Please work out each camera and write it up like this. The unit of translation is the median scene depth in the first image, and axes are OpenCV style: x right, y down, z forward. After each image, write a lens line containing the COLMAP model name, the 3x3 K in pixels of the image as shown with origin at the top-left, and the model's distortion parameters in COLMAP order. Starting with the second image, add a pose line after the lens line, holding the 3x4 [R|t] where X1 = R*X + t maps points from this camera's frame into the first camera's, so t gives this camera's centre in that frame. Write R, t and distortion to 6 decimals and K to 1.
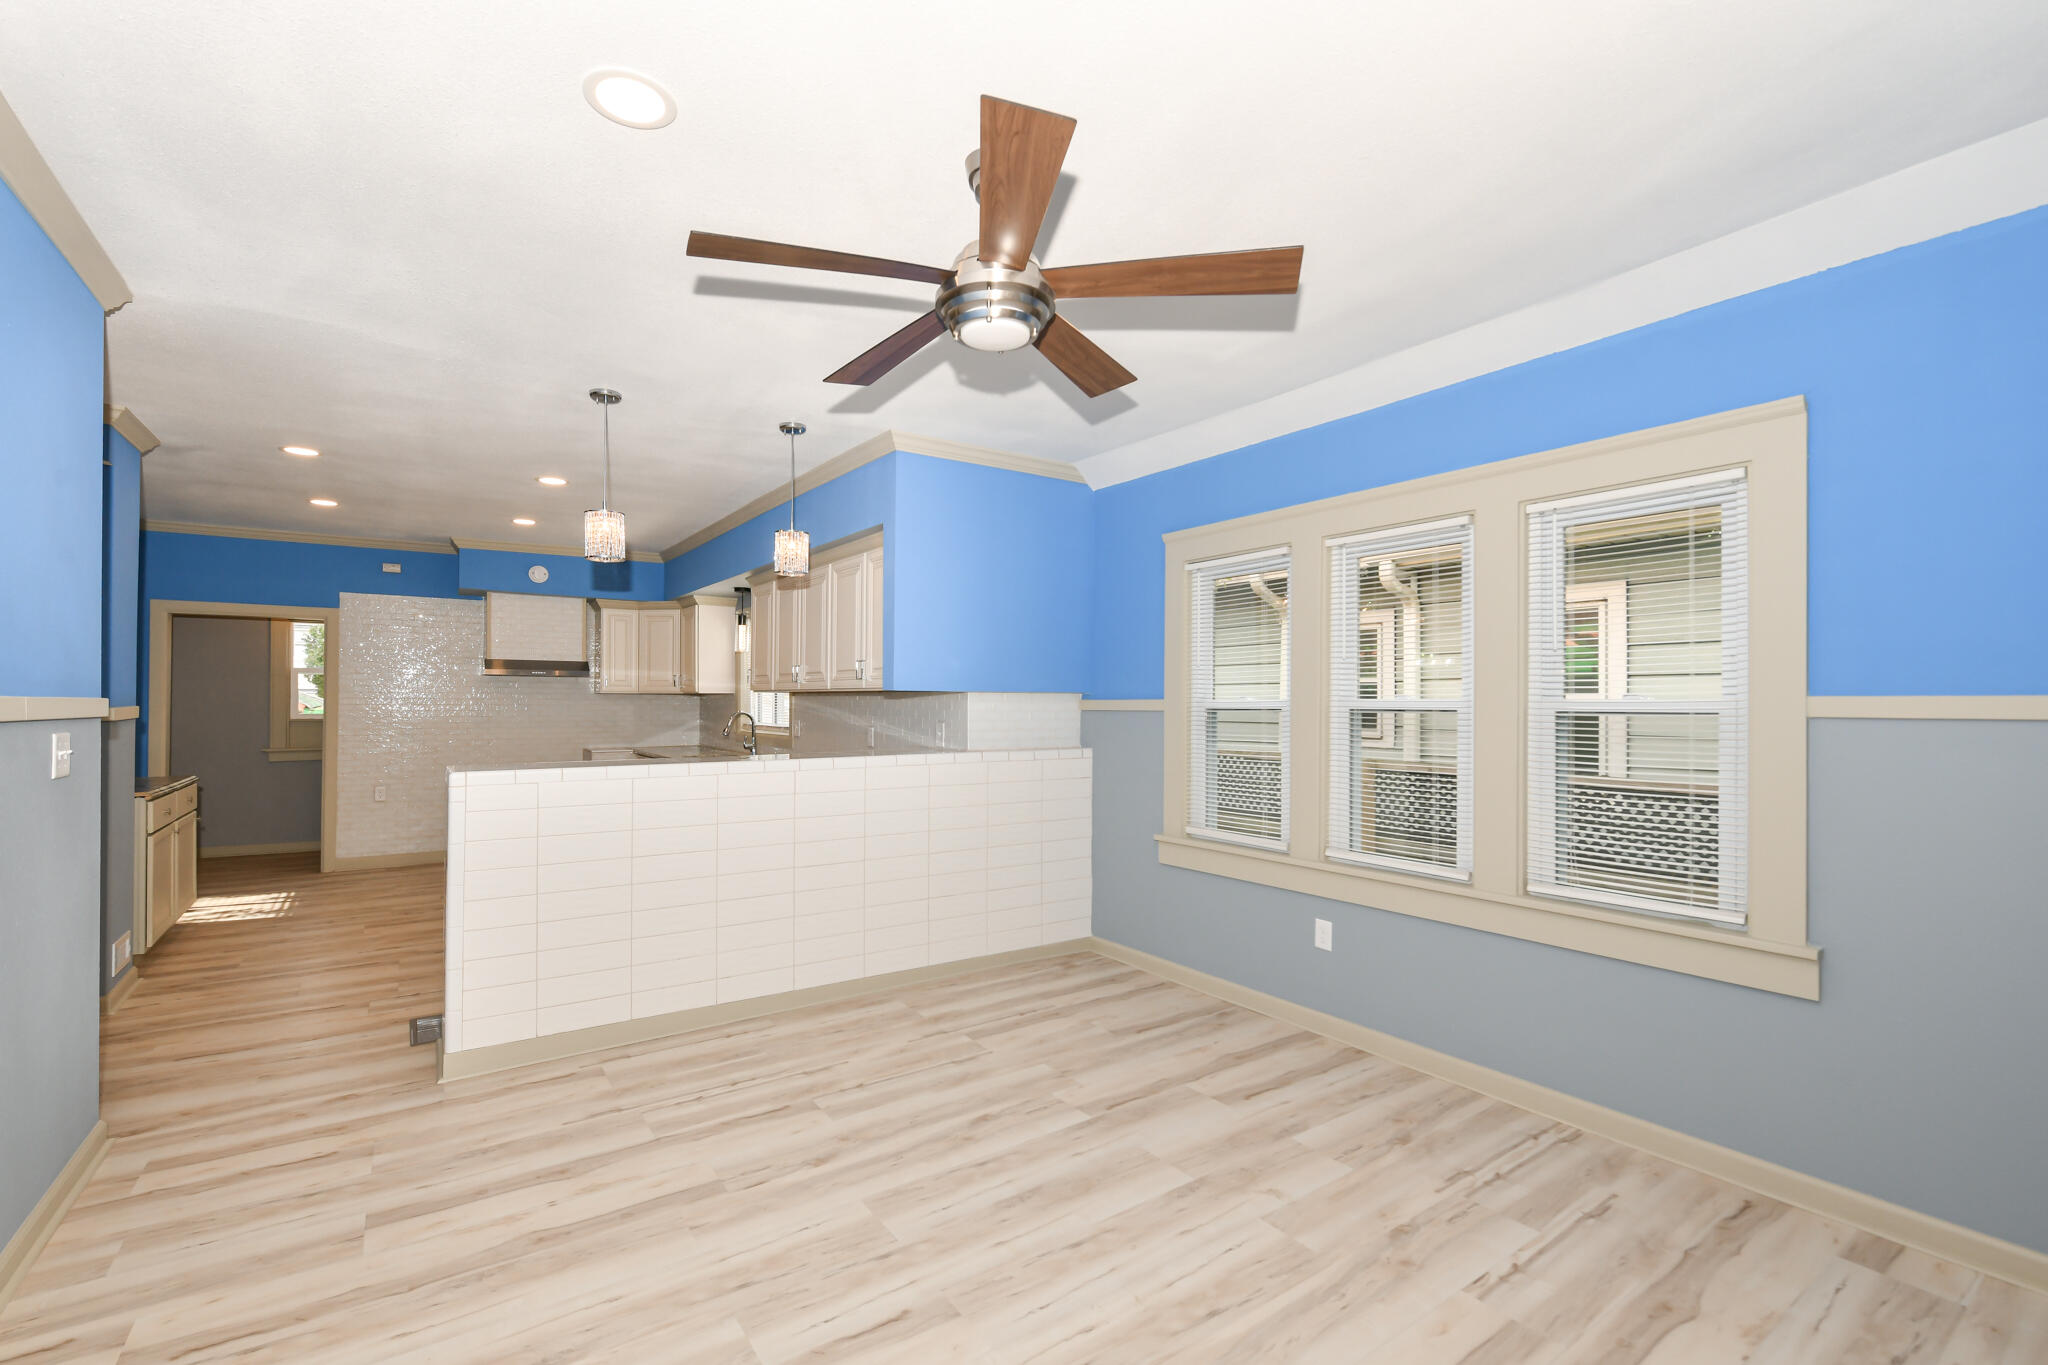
lens RADIAL K [[899.4, 0, 1024.9], [0, 899.4, 702.7], [0, 0, 1]] dist [-0.005235, -0.000515]
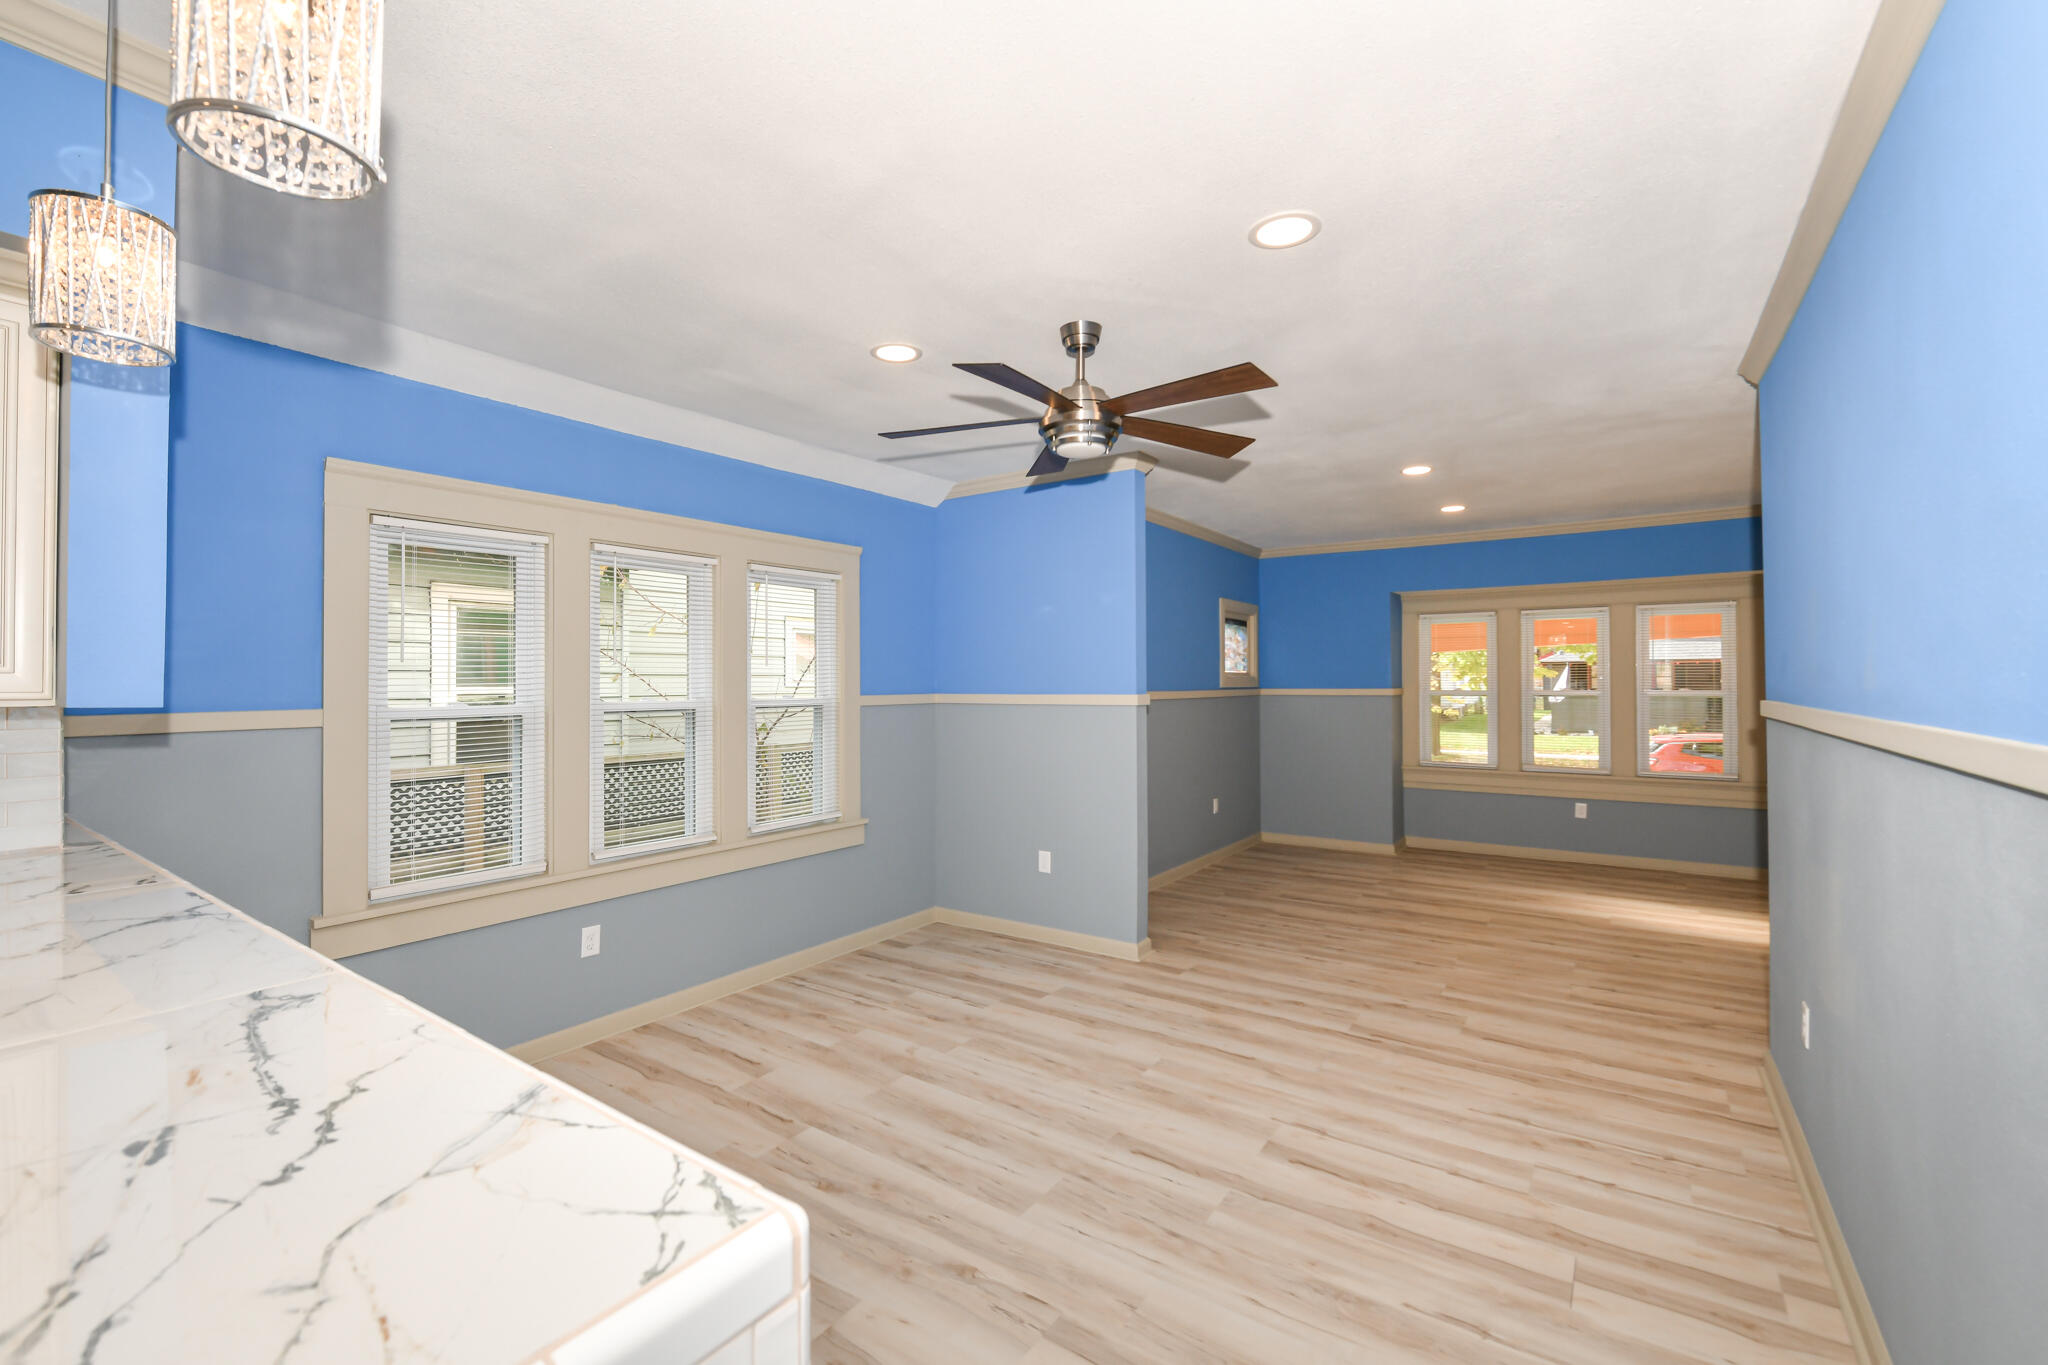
lens RADIAL K [[858.3, 0, 1024.0], [0, 858.3, 682.5], [0, 0, 1]] dist [-0.000540, 0.000021]
pose [[-0.350819, -0.002592, 0.936440, -1.028020], [0.001862, 0.999992, 0.003465, -0.041107], [-0.936442, 0.002959, -0.350811, 1.267538]]
